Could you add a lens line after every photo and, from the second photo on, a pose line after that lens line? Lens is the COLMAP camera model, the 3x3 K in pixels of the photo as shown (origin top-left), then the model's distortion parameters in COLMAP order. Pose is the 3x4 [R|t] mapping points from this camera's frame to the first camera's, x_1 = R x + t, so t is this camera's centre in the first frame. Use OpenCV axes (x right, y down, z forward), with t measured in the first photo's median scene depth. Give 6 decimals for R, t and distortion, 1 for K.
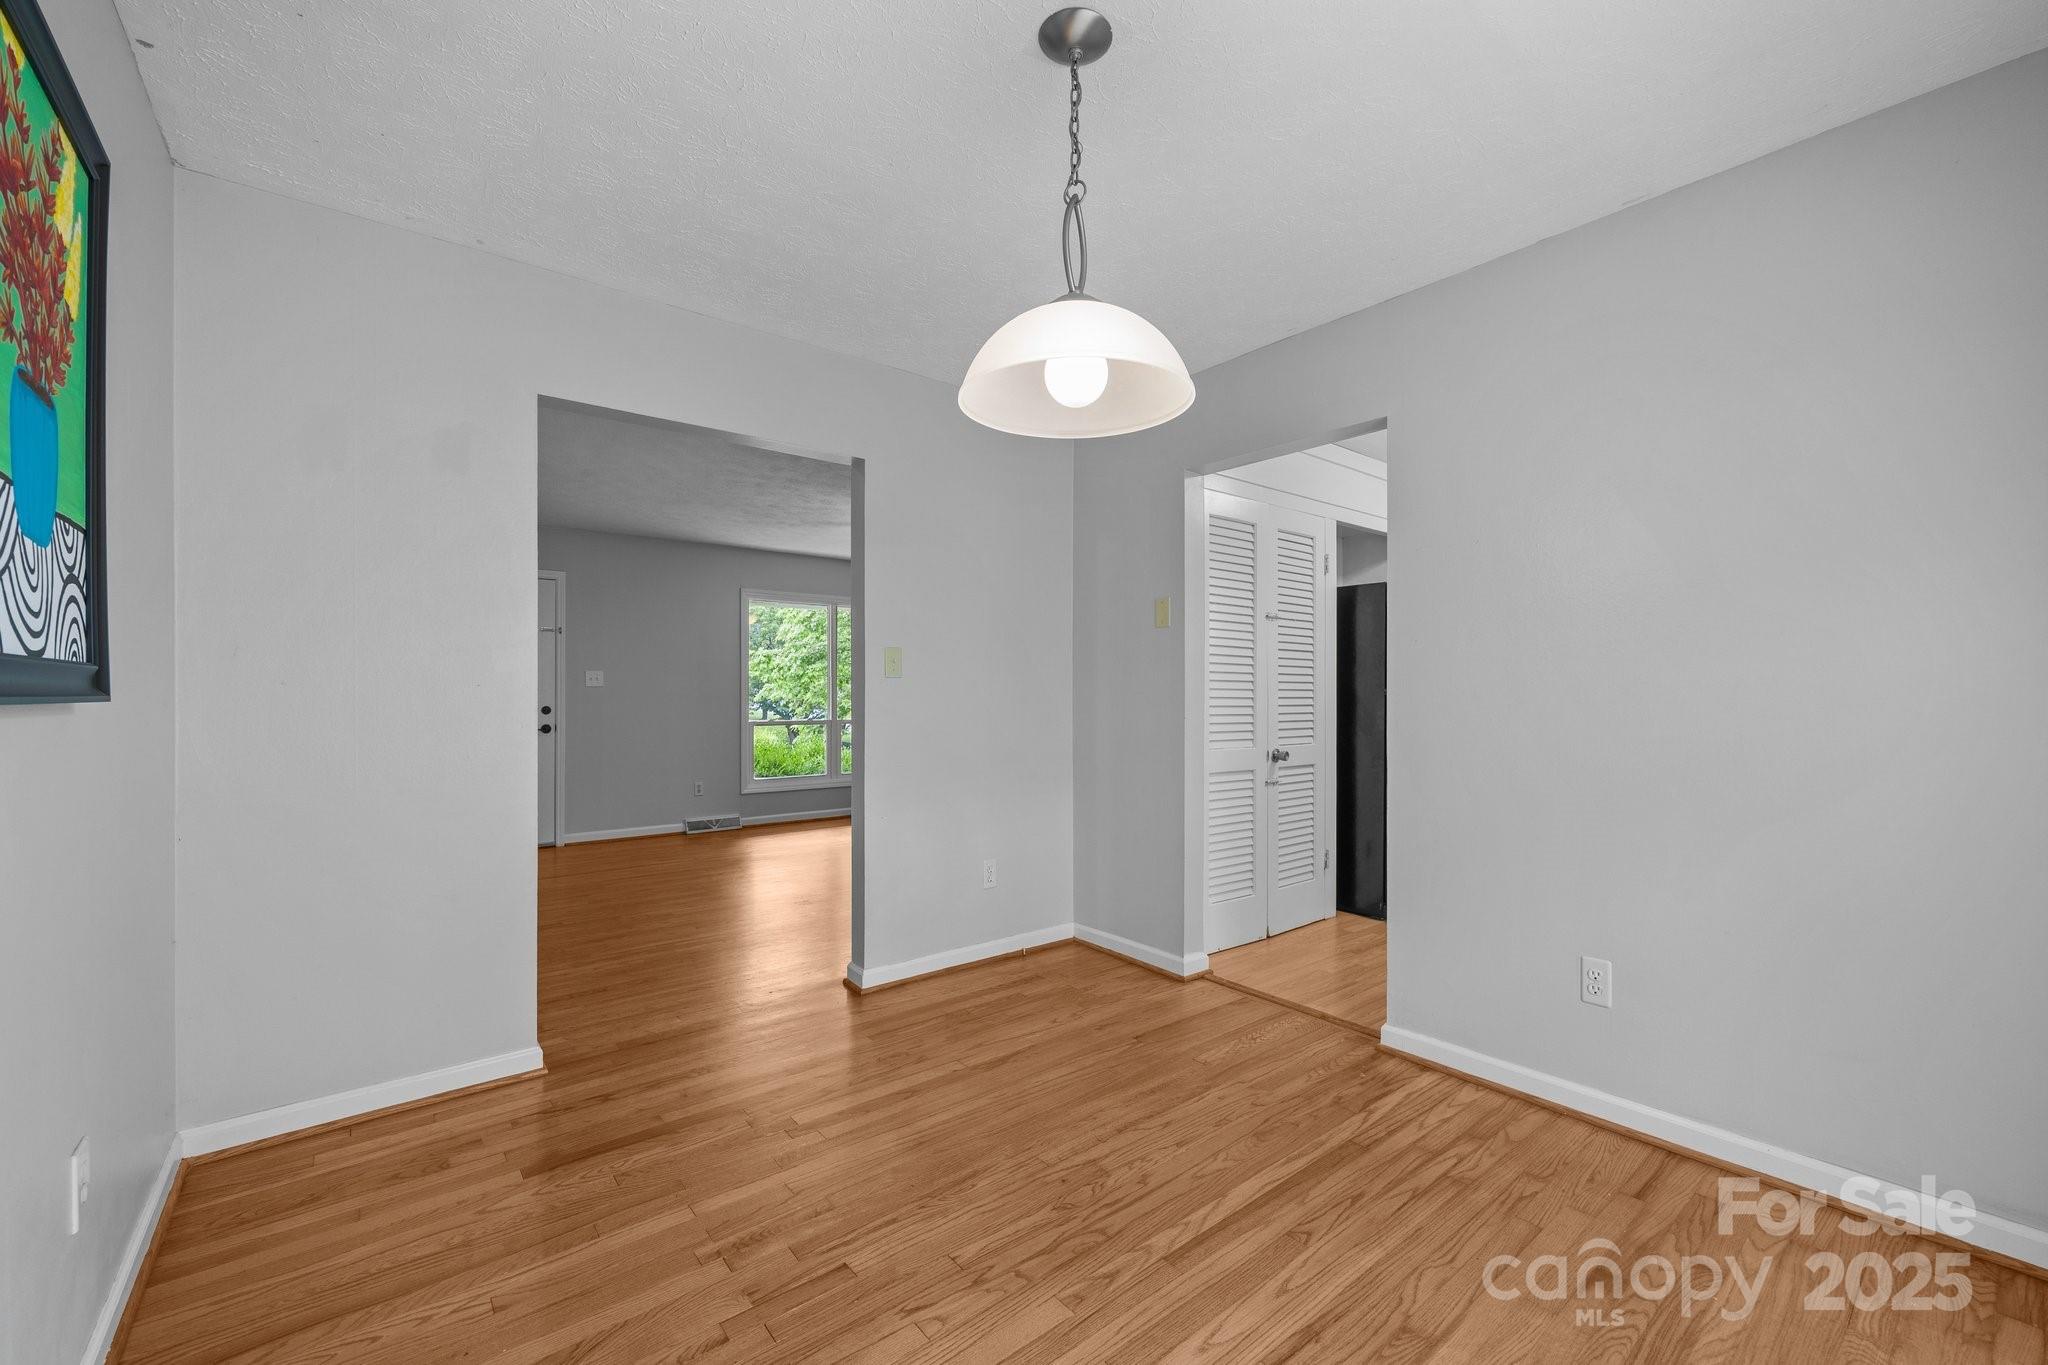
lens RADIAL K [[831.9, 0, 1040.1], [0, 831.9, 684.2], [0, 0, 1]] dist [0.000308, -0.000353]
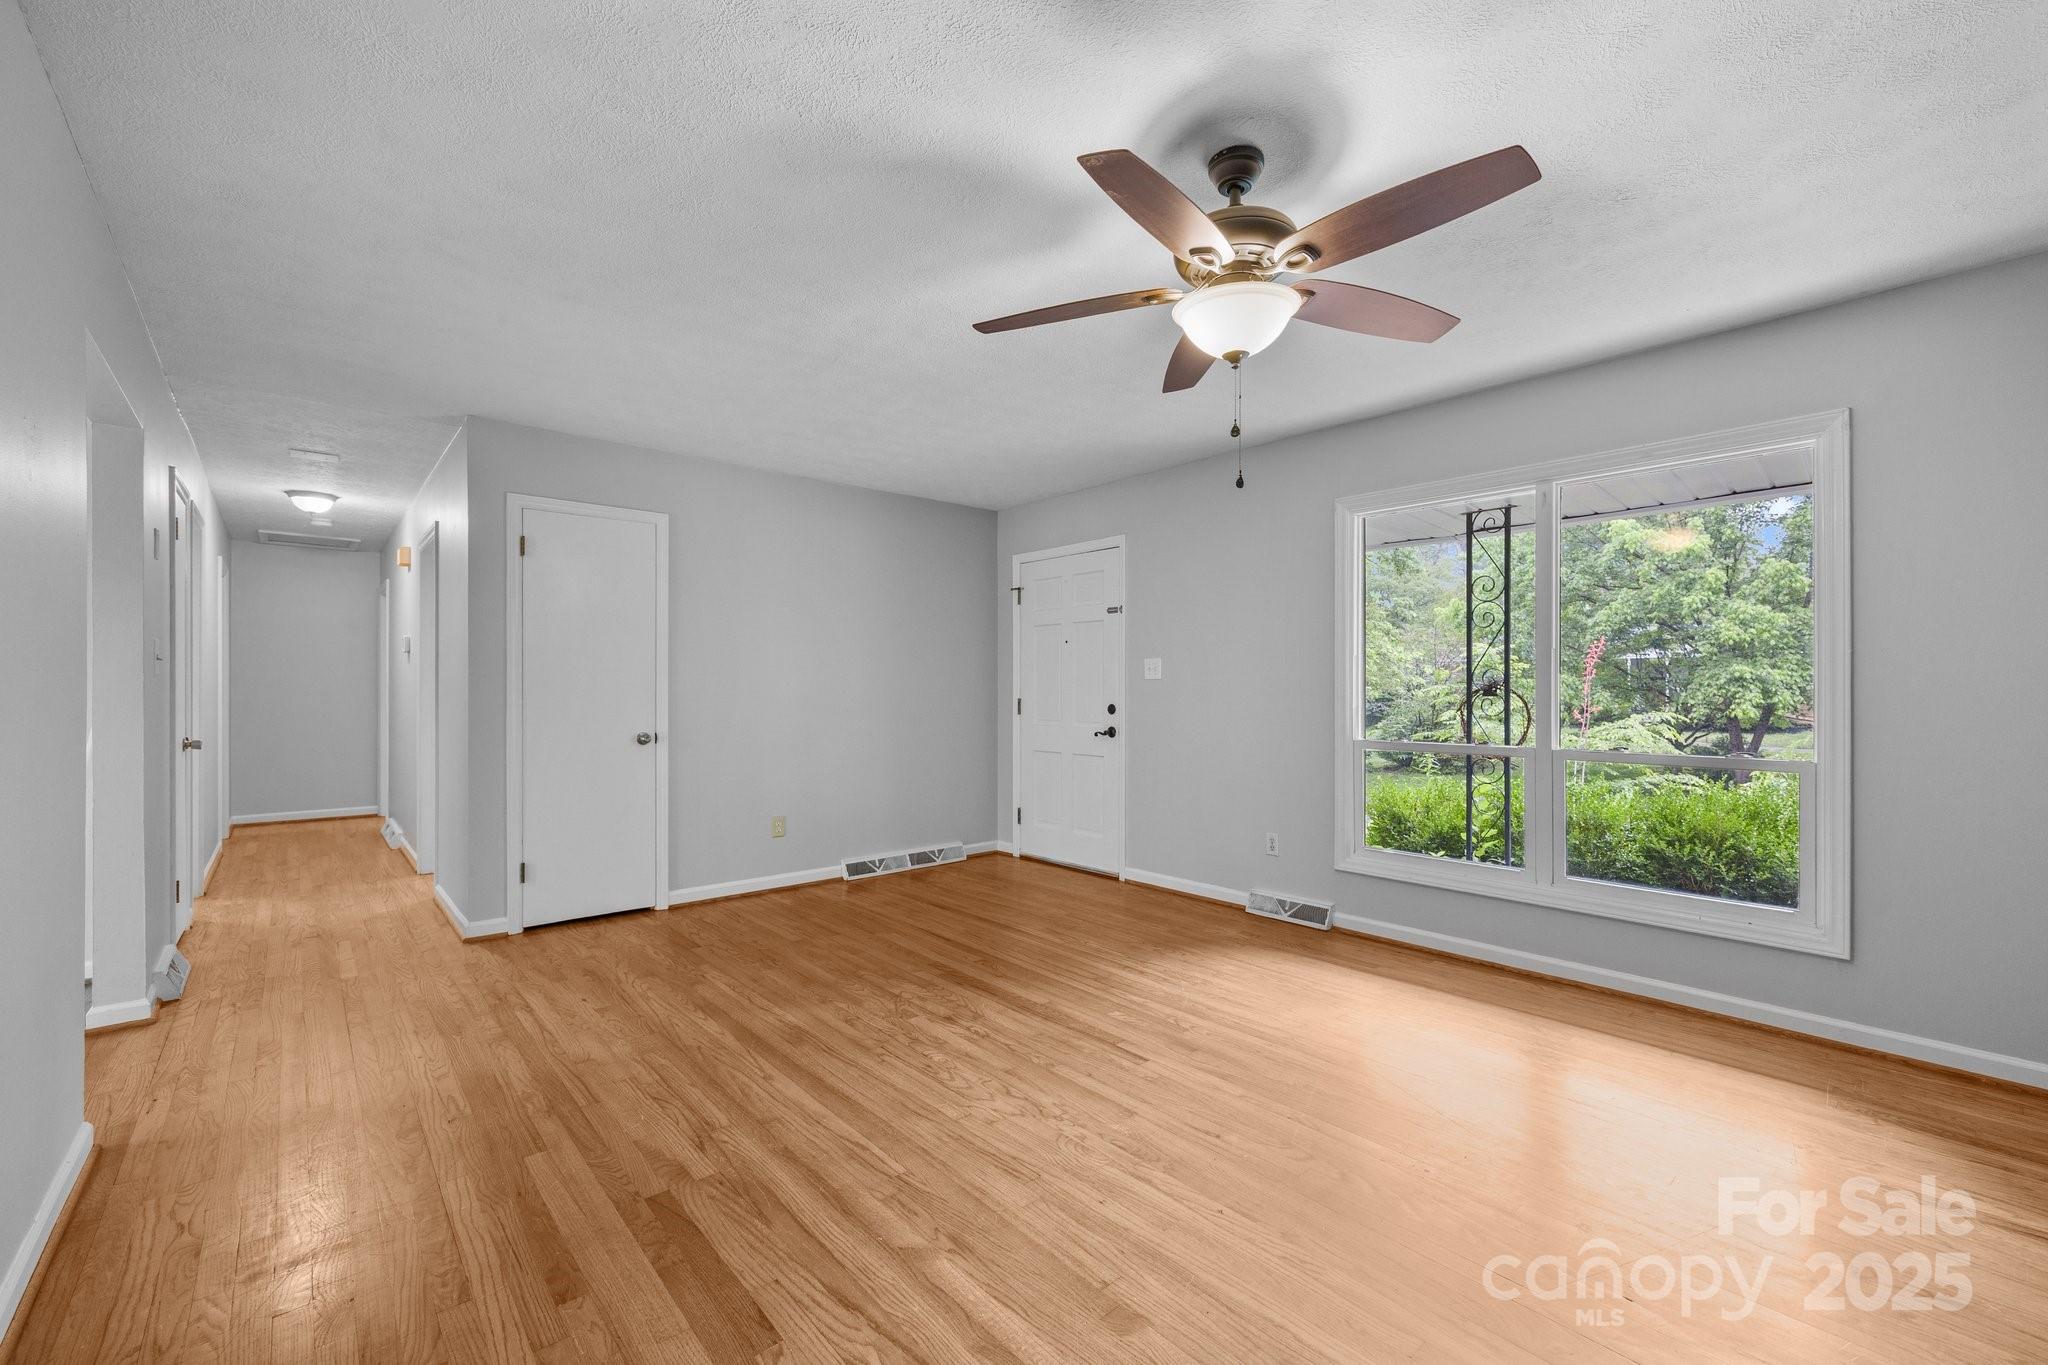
lens RADIAL K [[831.9, 0, 1021.9], [0, 831.9, 679.2], [0, 0, 1]] dist [0.000308, -0.000353]
pose [[0.023527, -0.022100, -0.999479, 0.373521], [0.019466, 0.999576, -0.021644, 0.031687], [0.999534, -0.018947, 0.023947, 1.570829]]
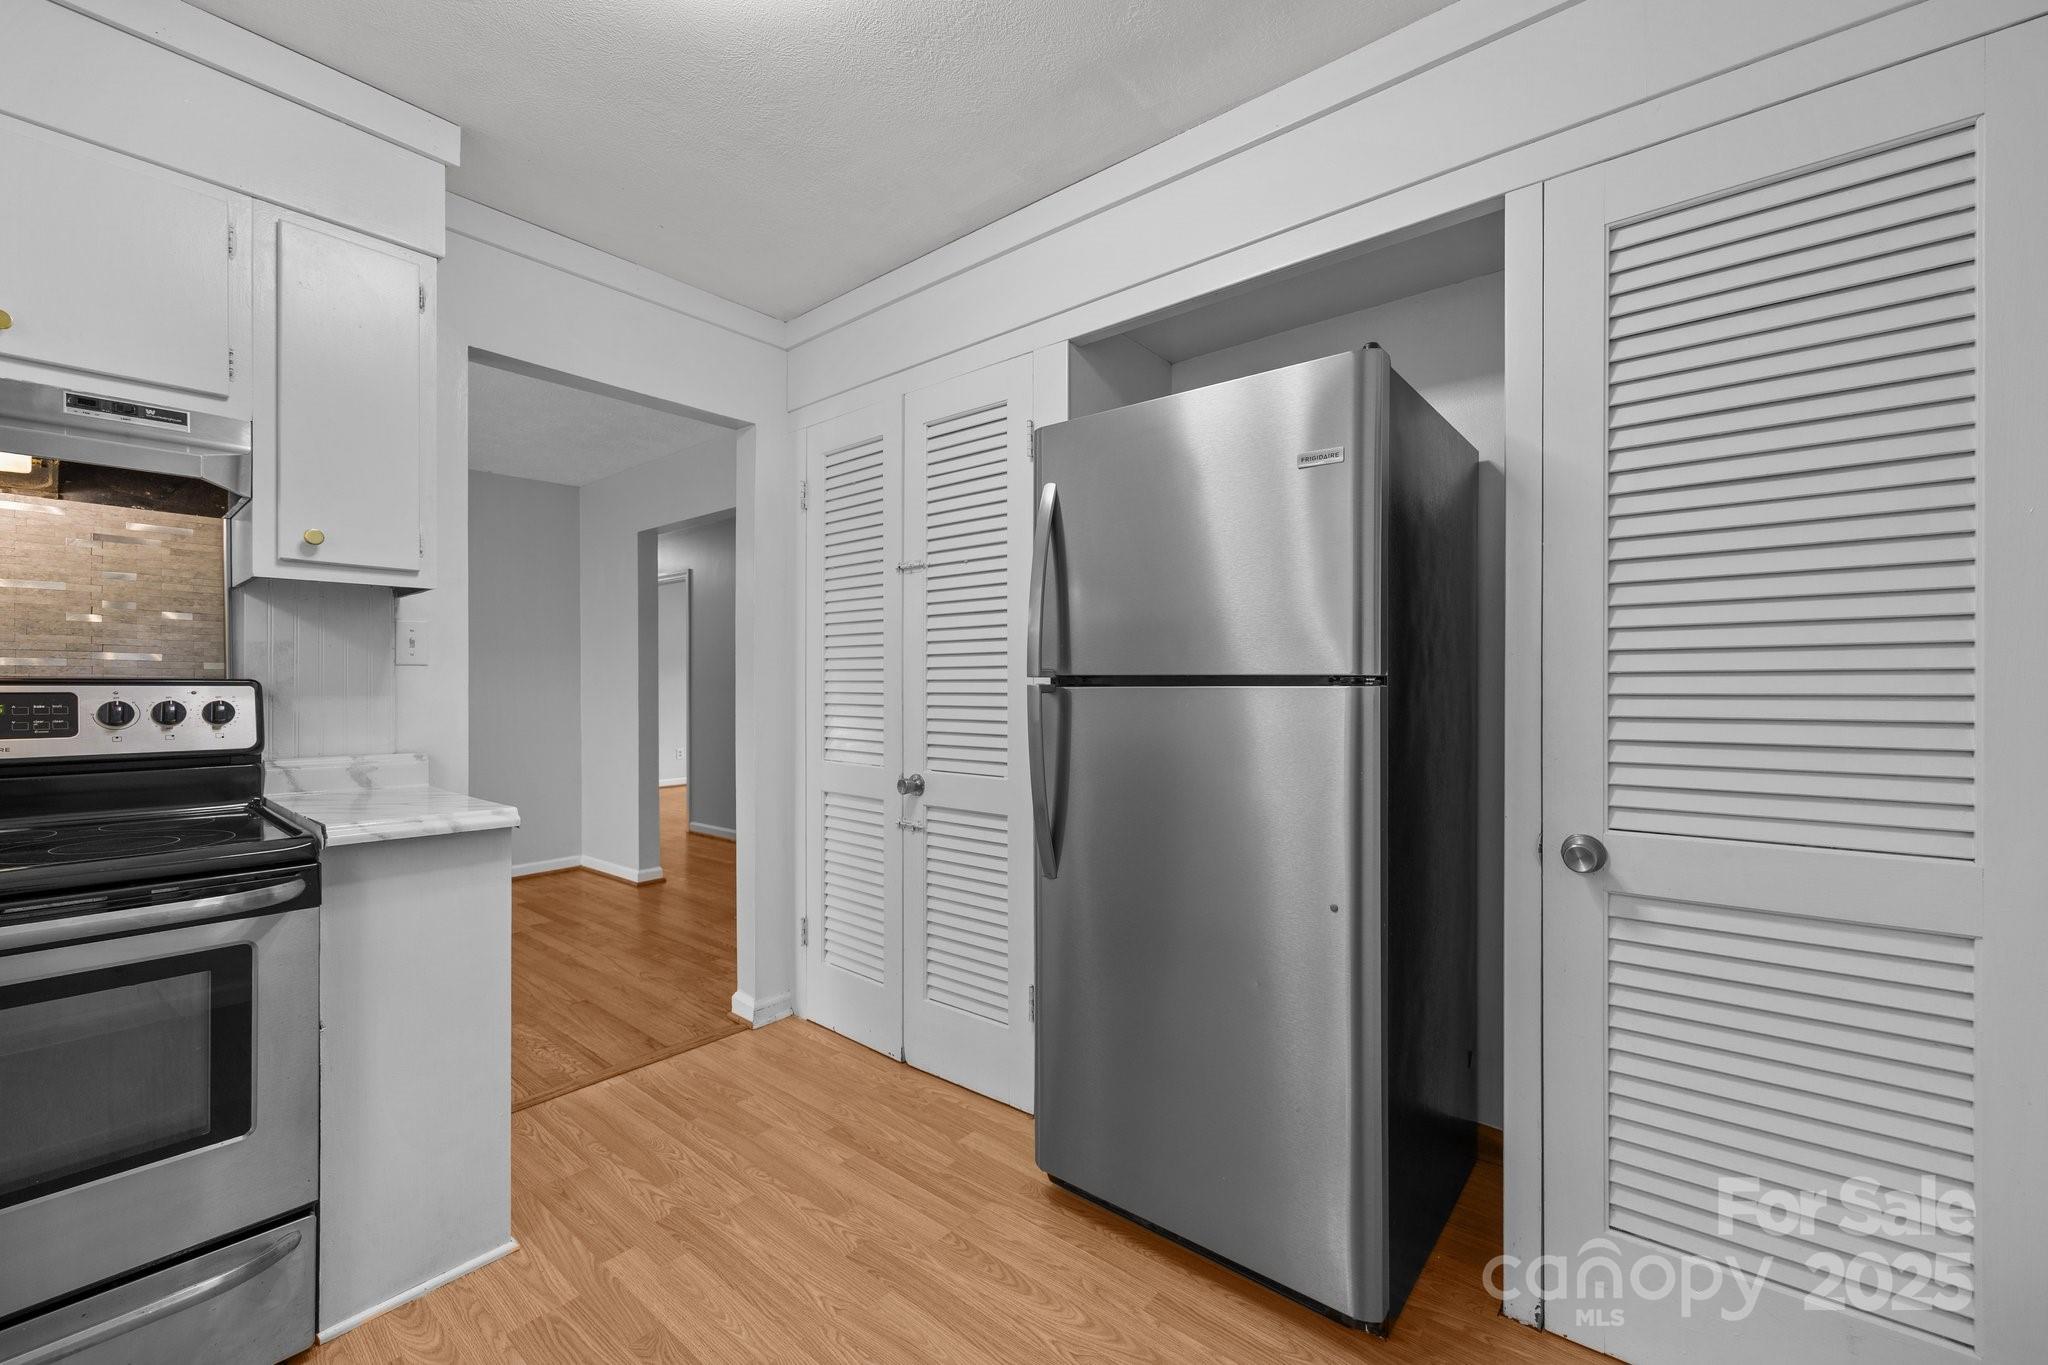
lens RADIAL K [[831.9, 0, 1033.0], [0, 831.9, 685.9], [0, 0, 1]] dist [0.000308, -0.000353]
pose [[0.195762, -0.002455, -0.980648, 1.031762], [0.010807, 0.999942, -0.000346, 0.012700], [0.980592, -0.010530, 0.195777, 1.079337]]
